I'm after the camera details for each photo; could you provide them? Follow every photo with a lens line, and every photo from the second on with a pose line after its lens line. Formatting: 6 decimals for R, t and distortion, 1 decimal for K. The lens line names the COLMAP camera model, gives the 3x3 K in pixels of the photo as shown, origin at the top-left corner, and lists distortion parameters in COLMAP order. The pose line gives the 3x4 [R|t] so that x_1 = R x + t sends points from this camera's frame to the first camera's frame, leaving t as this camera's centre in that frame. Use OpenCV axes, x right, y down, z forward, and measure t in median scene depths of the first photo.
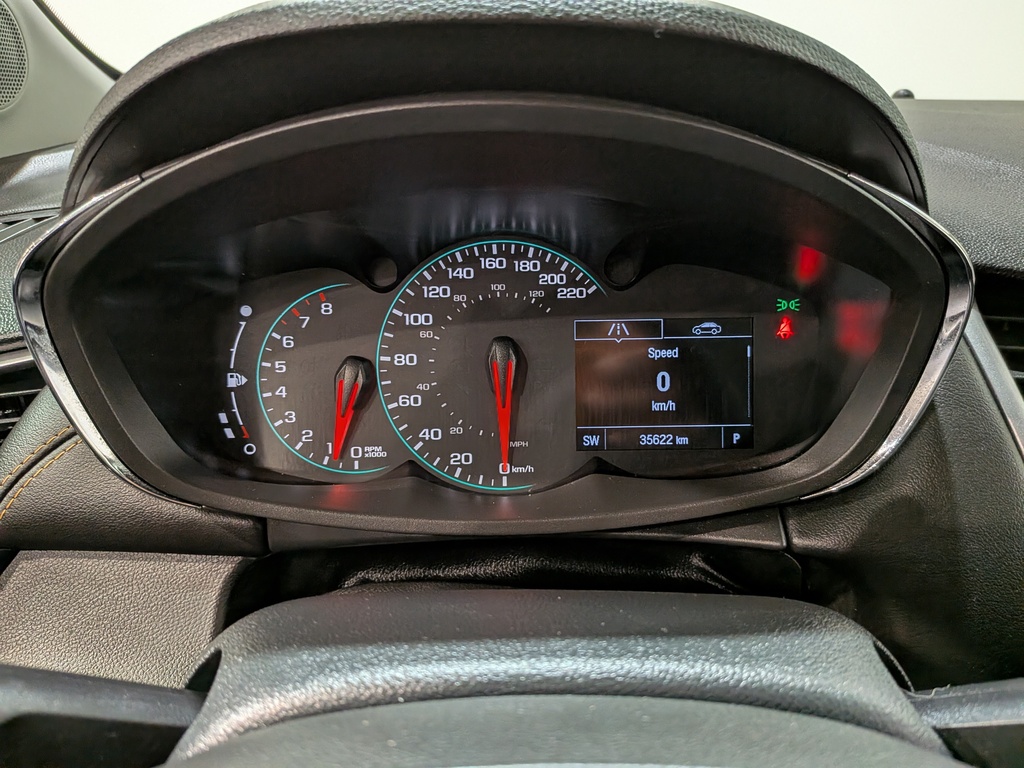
lens RADIAL K [[750.2, 0, 514.5], [0, 750.2, 379.0], [0, 0, 1]] dist [0.059393, -0.097184]
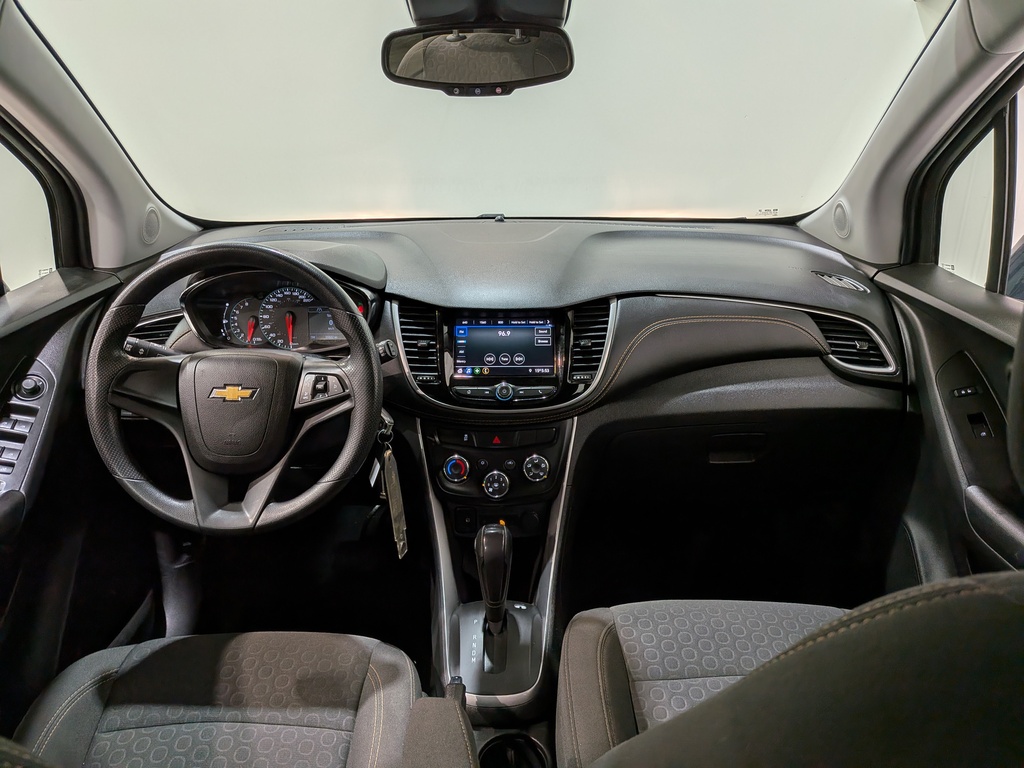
lens RADIAL K [[750.2, 0, 512.5], [0, 750.2, 400.8], [0, 0, 1]] dist [0.059393, -0.097184]
pose [[0.999354, 0.004357, -0.035685, 1.347458], [-0.003272, 0.999532, 0.030400, 0.303408], [0.035800, -0.030264, 0.998901, -3.078829]]
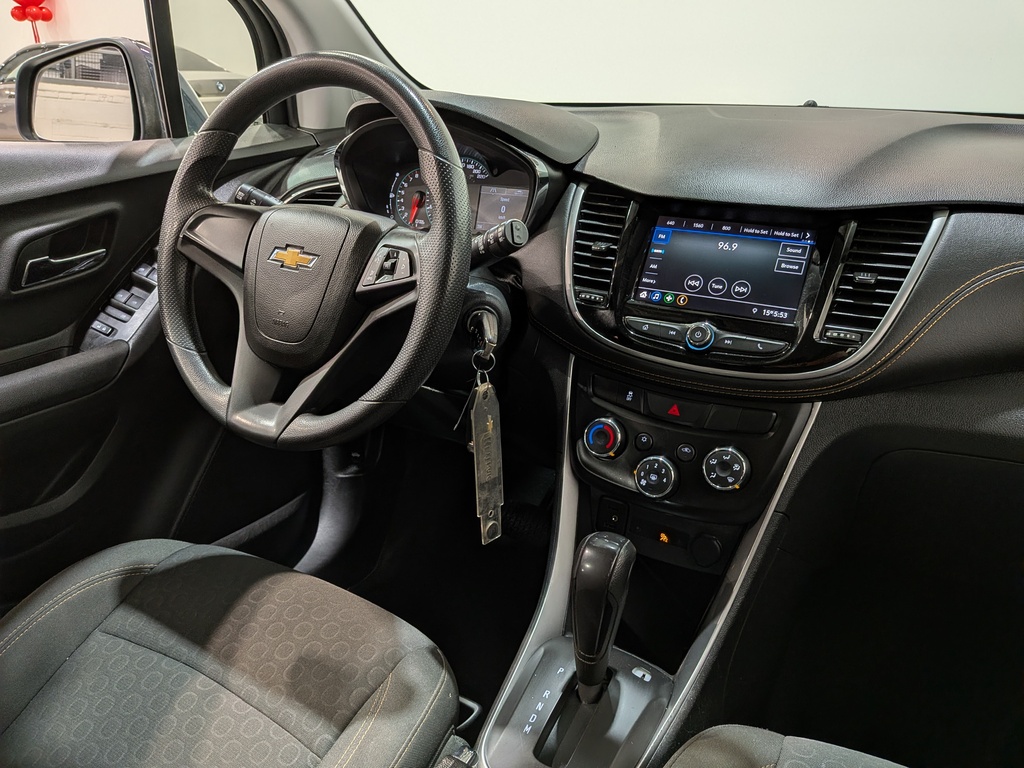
lens RADIAL K [[750.2, 0, 493.3], [0, 750.2, 390.3], [0, 0, 1]] dist [0.059393, -0.097184]
pose [[0.837819, 0.211518, -0.503308, 1.869392], [-0.185242, 0.977346, 0.102375, 0.419564], [0.513560, 0.007462, 0.858021, -1.629726]]
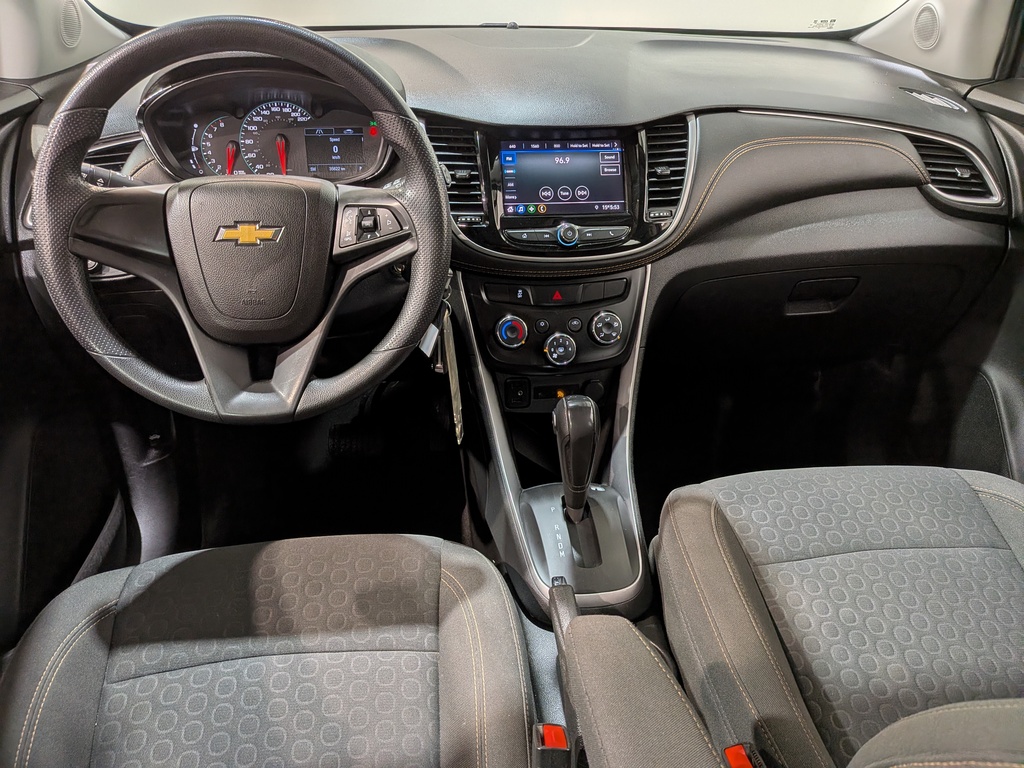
lens RADIAL K [[750.2, 0, 523.4], [0, 750.2, 392.0], [0, 0, 1]] dist [0.059393, -0.097184]
pose [[0.994951, -0.036936, 0.093314, 0.658433], [0.019061, 0.982433, 0.185640, 0.434982], [-0.098531, -0.182924, 0.978177, -2.387633]]
